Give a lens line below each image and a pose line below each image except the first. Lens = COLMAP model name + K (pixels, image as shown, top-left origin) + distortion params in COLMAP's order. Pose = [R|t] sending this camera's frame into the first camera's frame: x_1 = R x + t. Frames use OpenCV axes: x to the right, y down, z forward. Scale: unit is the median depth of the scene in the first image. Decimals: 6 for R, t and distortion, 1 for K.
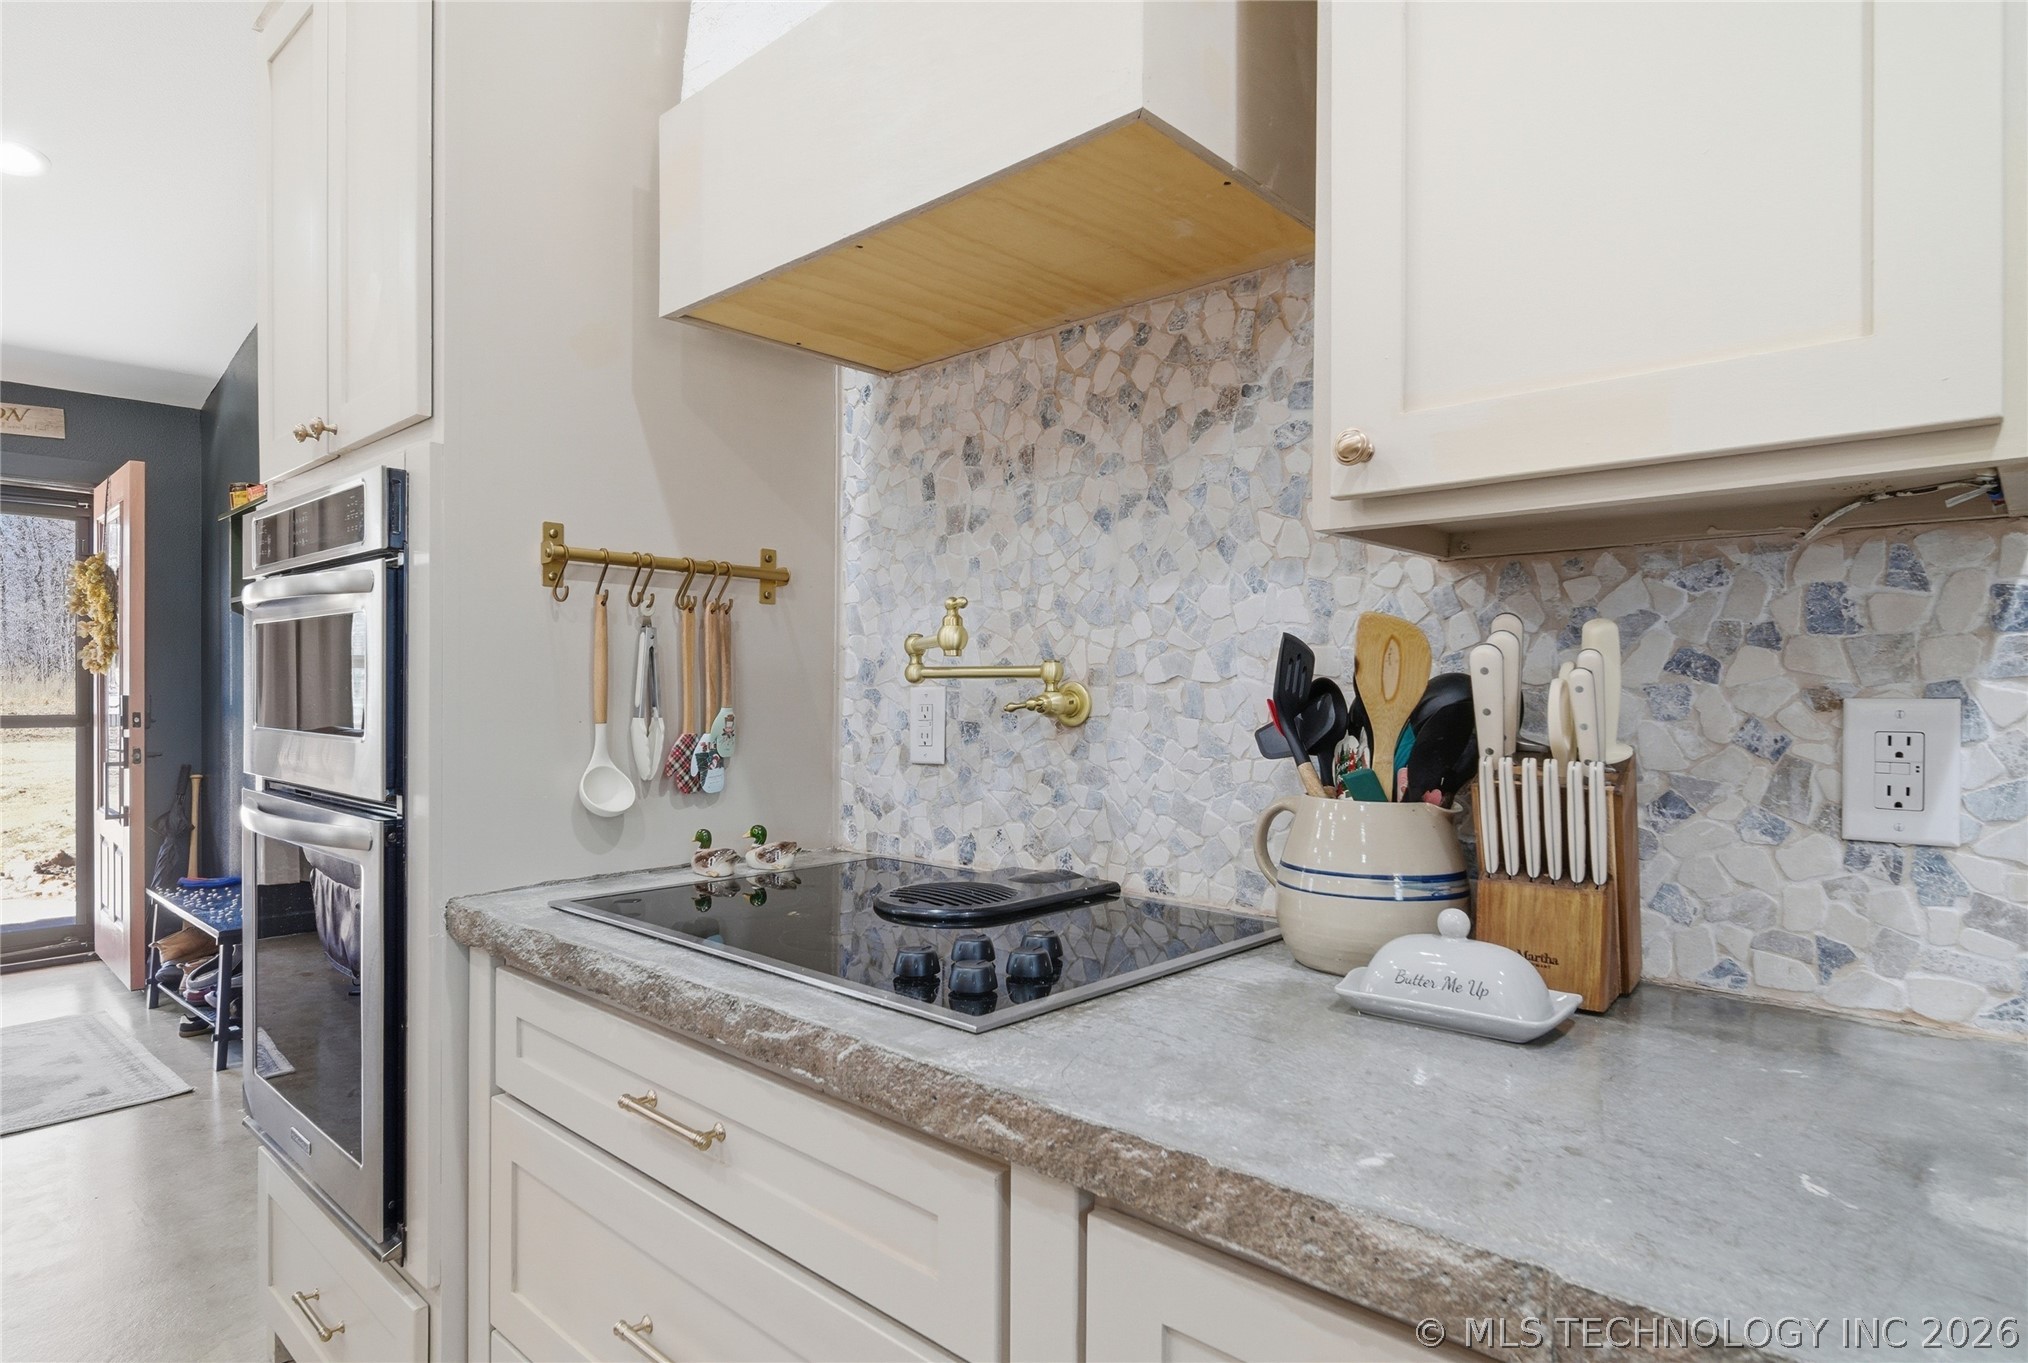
lens RADIAL K [[1118.0, 0, 1015.2], [0, 1118.0, 693.7], [0, 0, 1]] dist [0.002941, 0.000025]
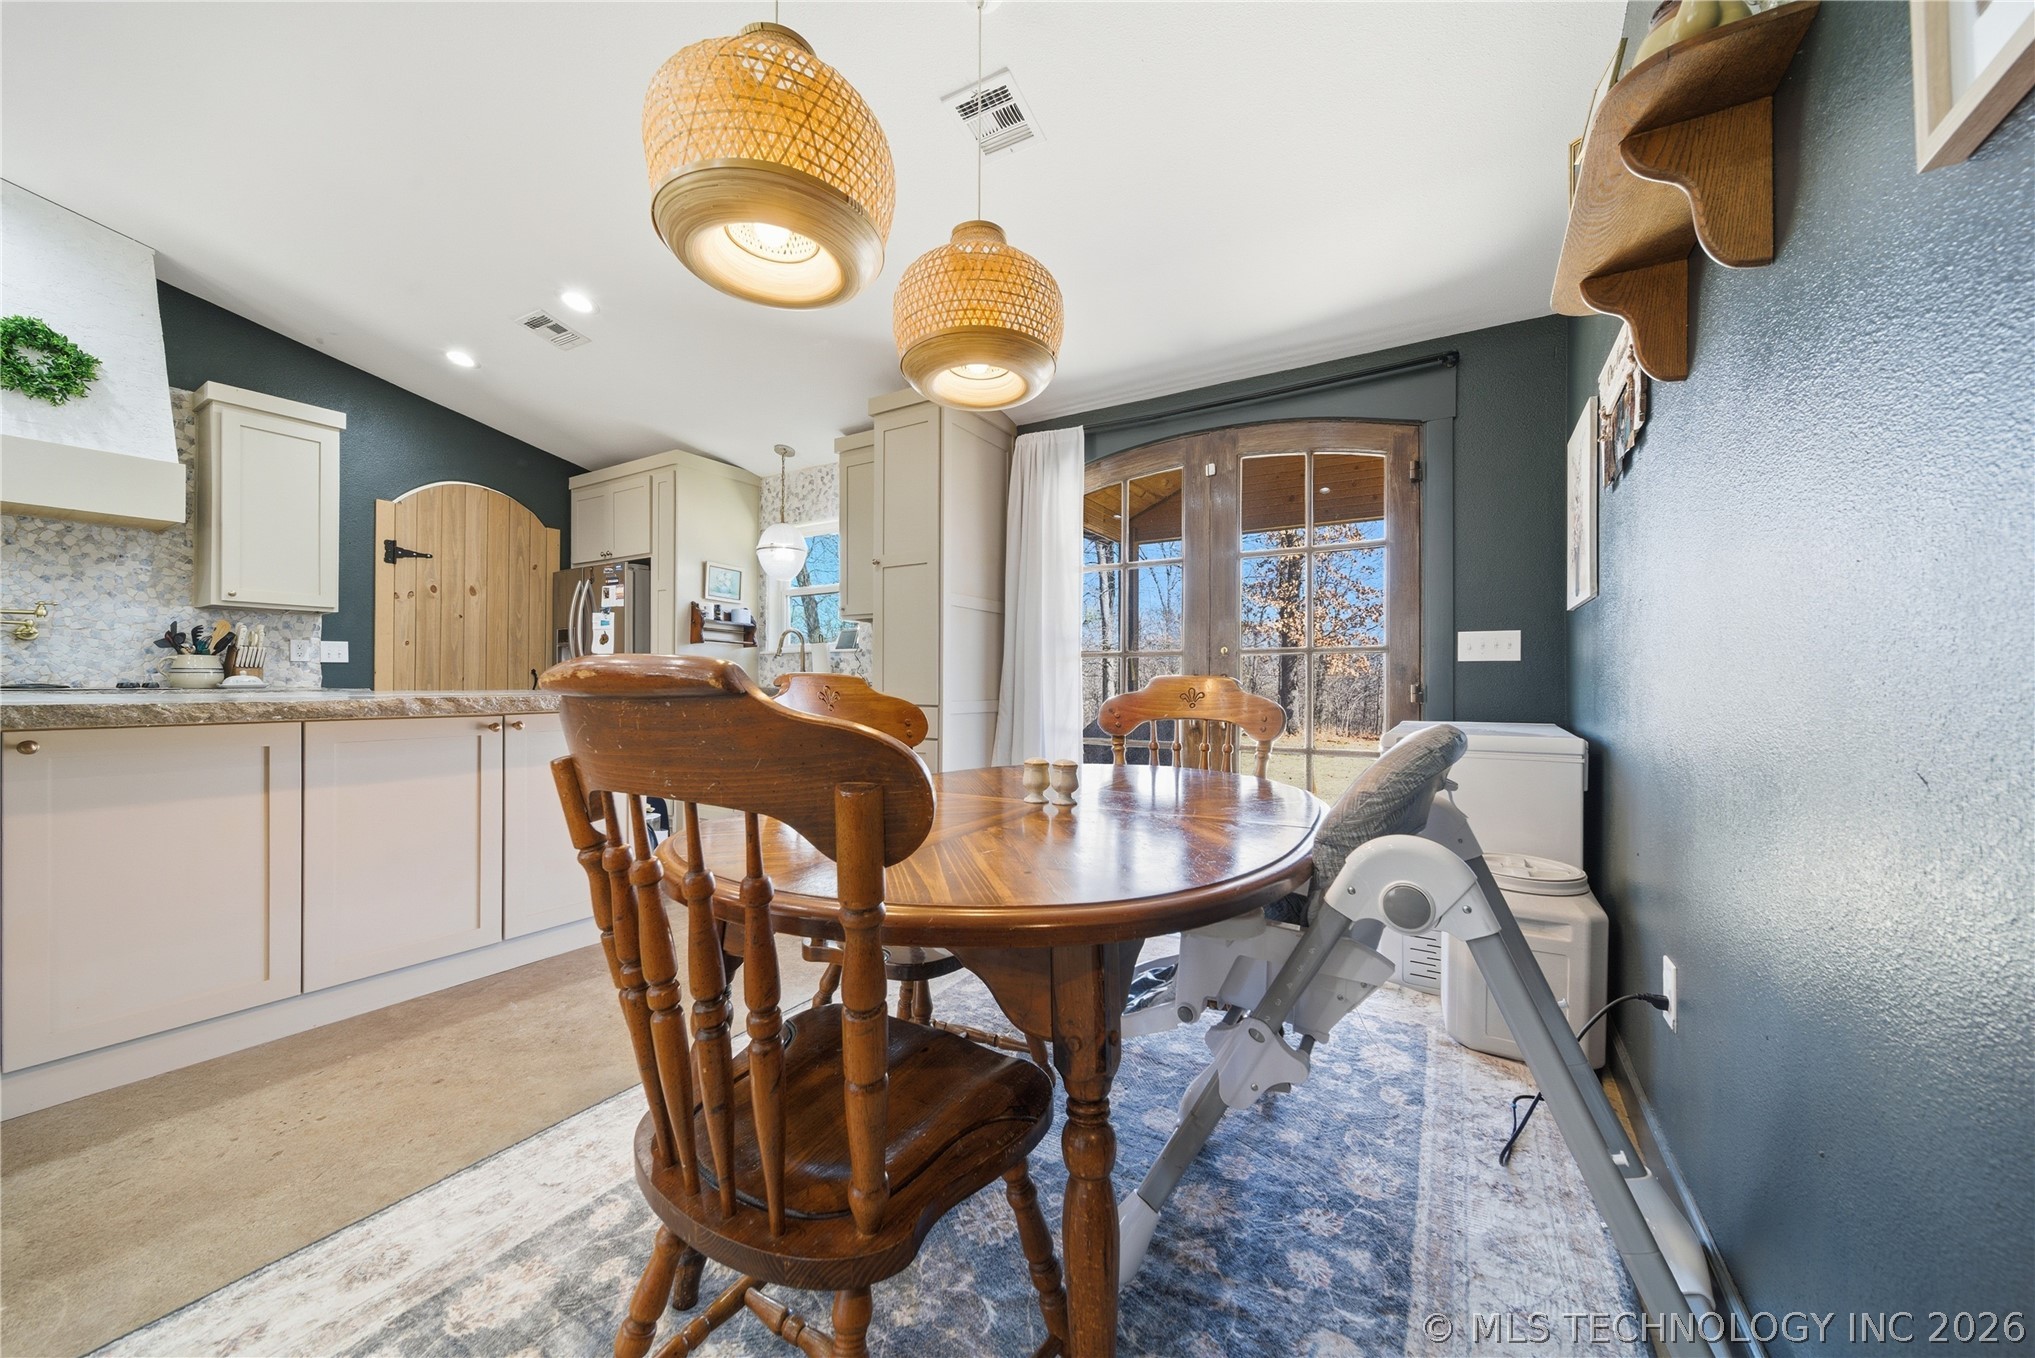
lens RADIAL K [[724.6, 0, 1015.8], [0, 724.6, 678.8], [0, 0, 1]] dist [-0.000766, -0.001106]
pose [[-0.202577, -0.002234, 0.979264, -2.699725], [-0.000750, 0.999997, 0.002126, 0.141105], [-0.979266, -0.000304, -0.202578, -1.449297]]
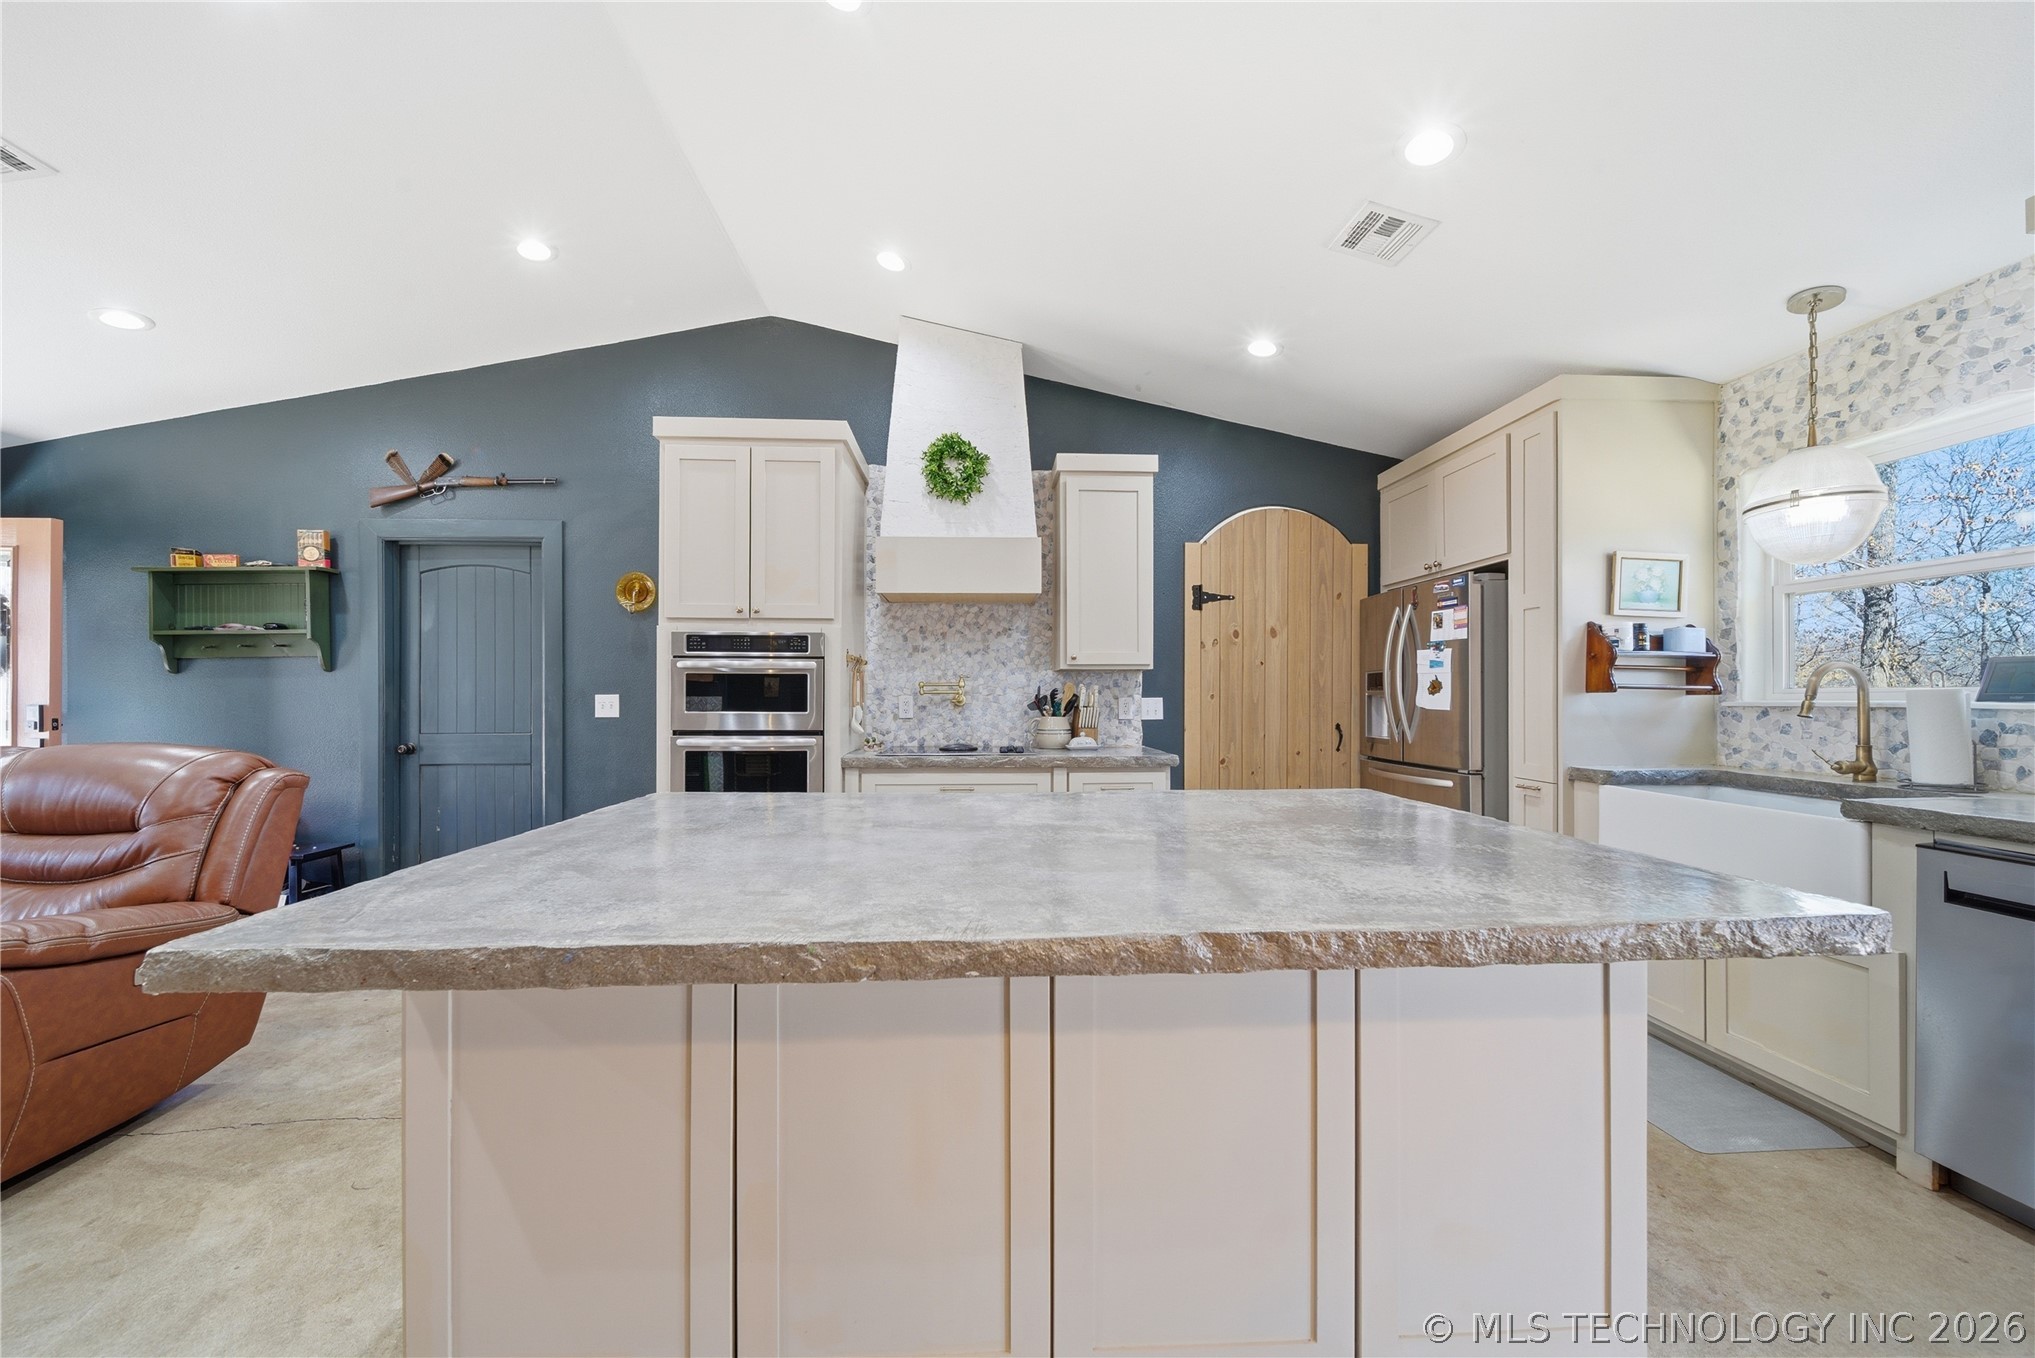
lens RADIAL K [[724.6, 0, 1014.9], [0, 724.6, 697.2], [0, 0, 1]] dist [-0.000766, -0.001106]
pose [[0.695327, -0.005509, 0.718672, -1.714397], [0.005979, 0.999980, 0.001880, -0.006045], [-0.718668, 0.002989, 0.695347, -0.941851]]
